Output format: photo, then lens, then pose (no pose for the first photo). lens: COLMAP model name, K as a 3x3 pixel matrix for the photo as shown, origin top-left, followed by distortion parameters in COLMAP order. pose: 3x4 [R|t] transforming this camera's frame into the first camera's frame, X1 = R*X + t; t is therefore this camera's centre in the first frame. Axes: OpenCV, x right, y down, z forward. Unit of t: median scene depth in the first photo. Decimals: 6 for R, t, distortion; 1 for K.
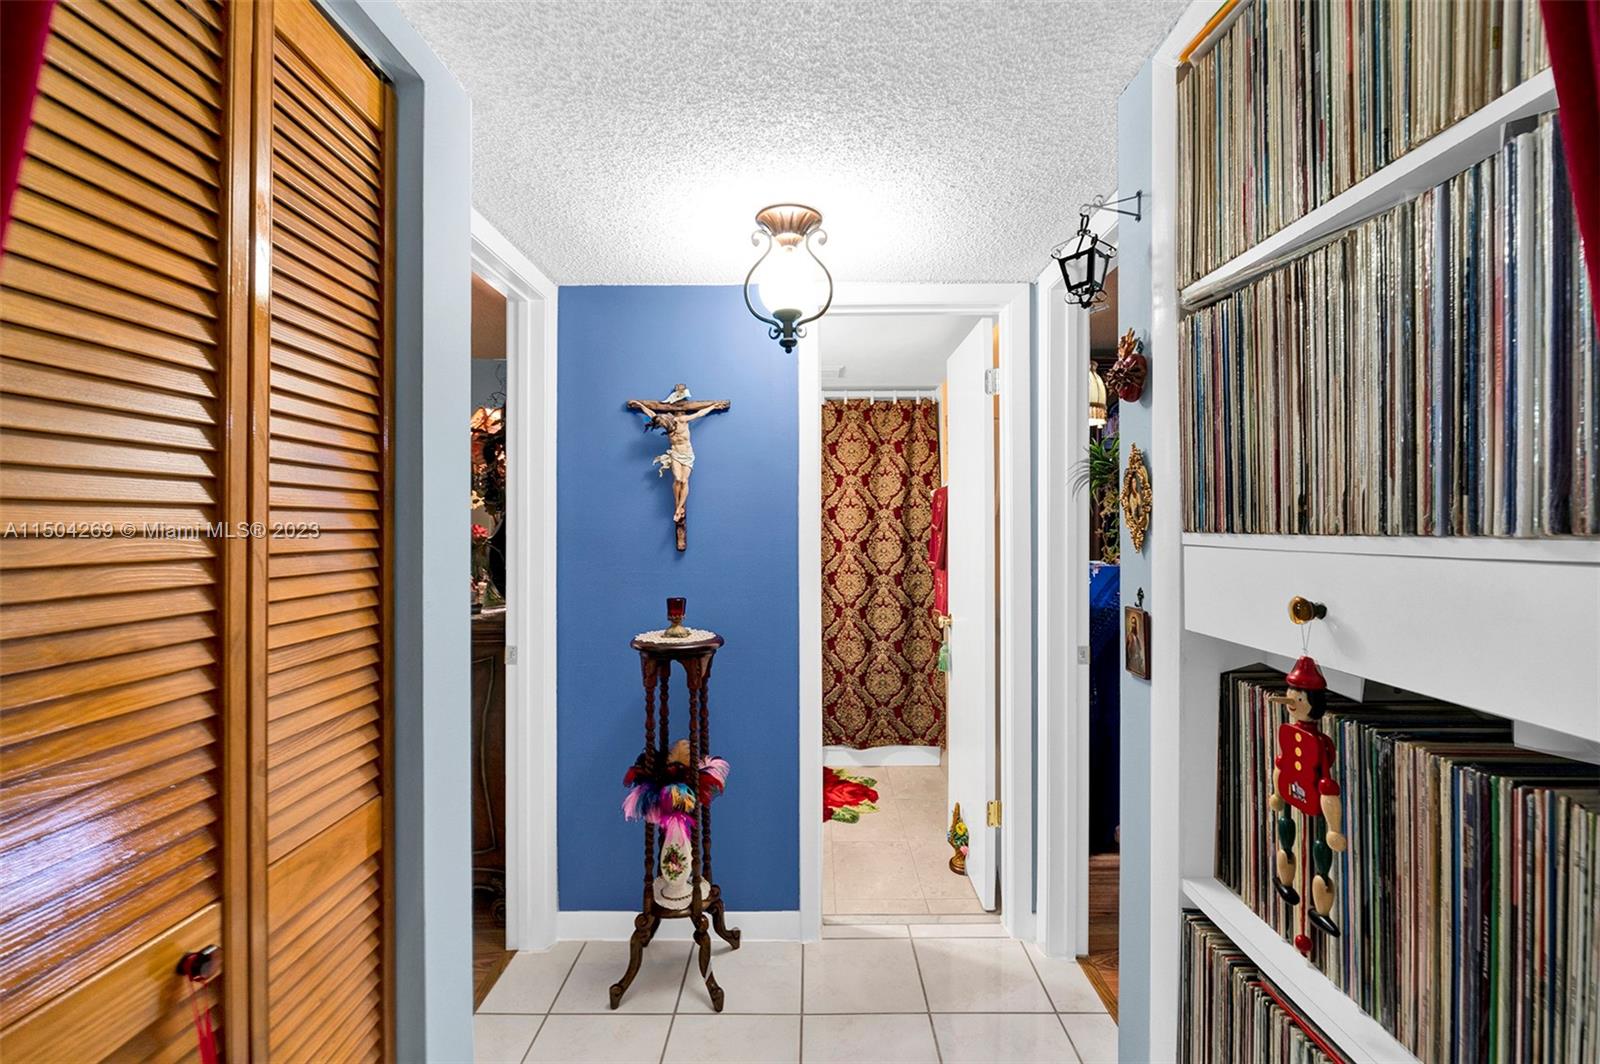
lens RADIAL K [[676.7, 0, 800.0], [0, 676.7, 532.0], [0, 0, 1]] dist [-0.015243, 0.000171]
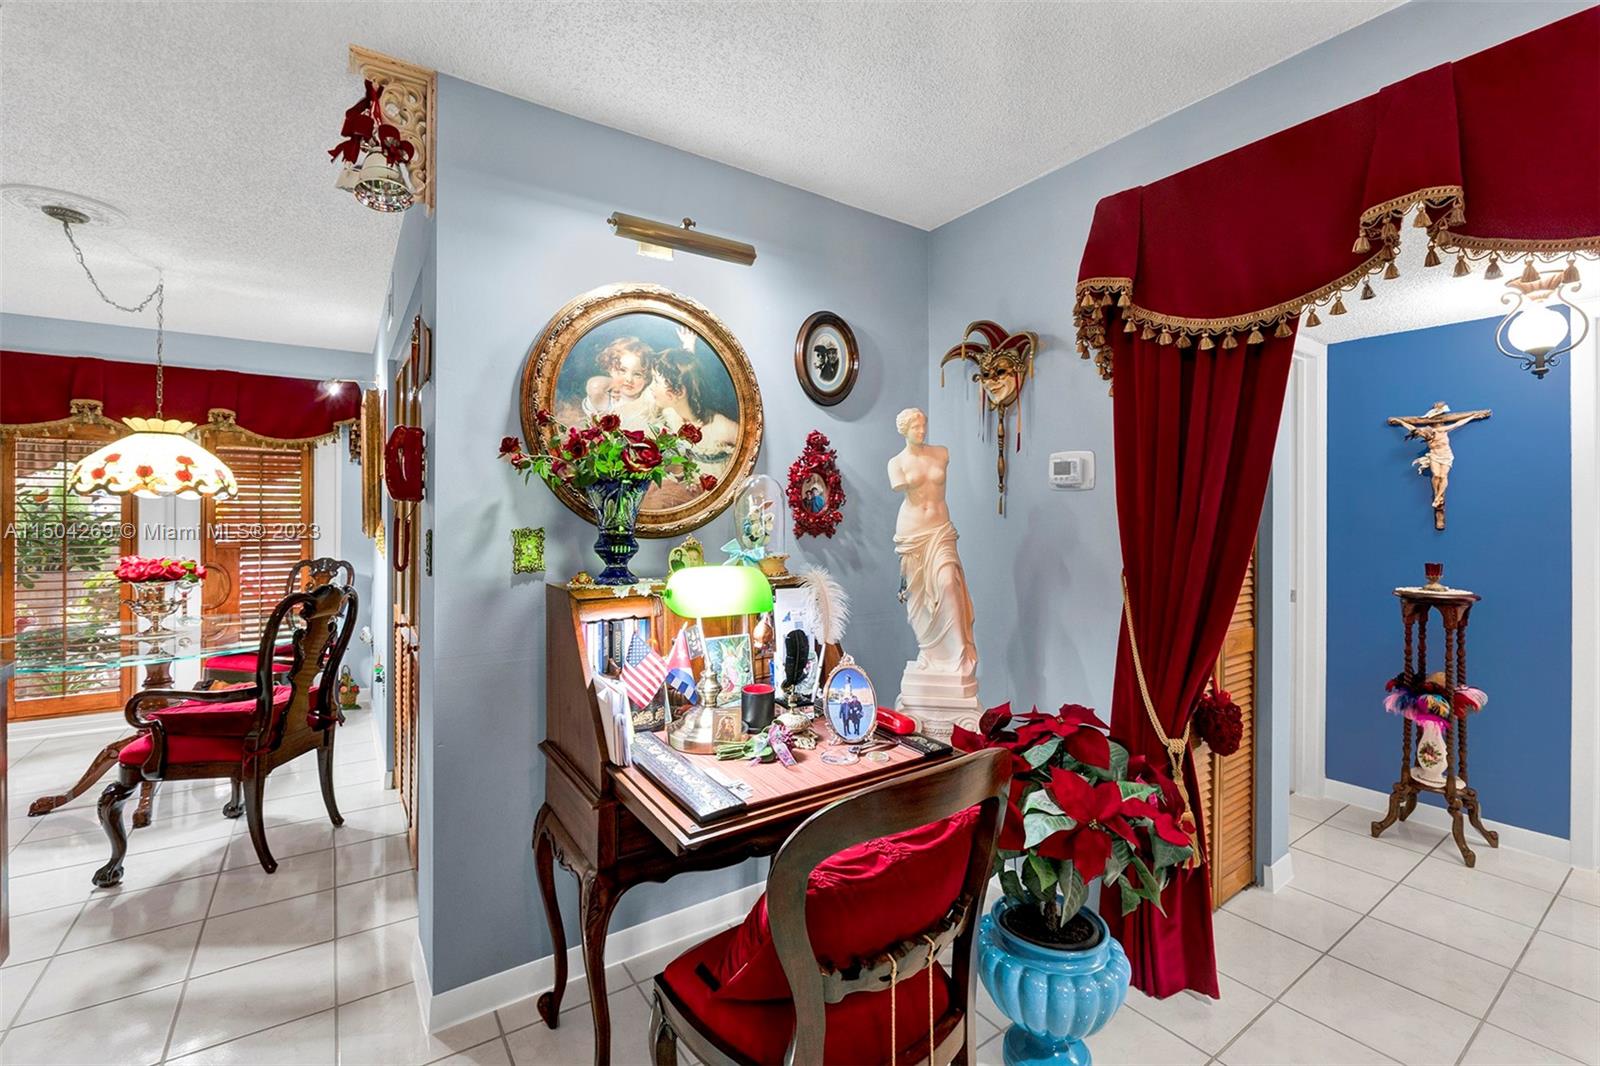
lens RADIAL K [[676.7, 0, 800.0], [0, 676.7, 533.0], [0, 0, 1]] dist [-0.015243, 0.000171]
pose [[0.571151, 0.003398, -0.820838, 0.192509], [0.007543, 0.999927, 0.009388, 0.014393], [0.820810, -0.011553, 0.571084, -0.821101]]
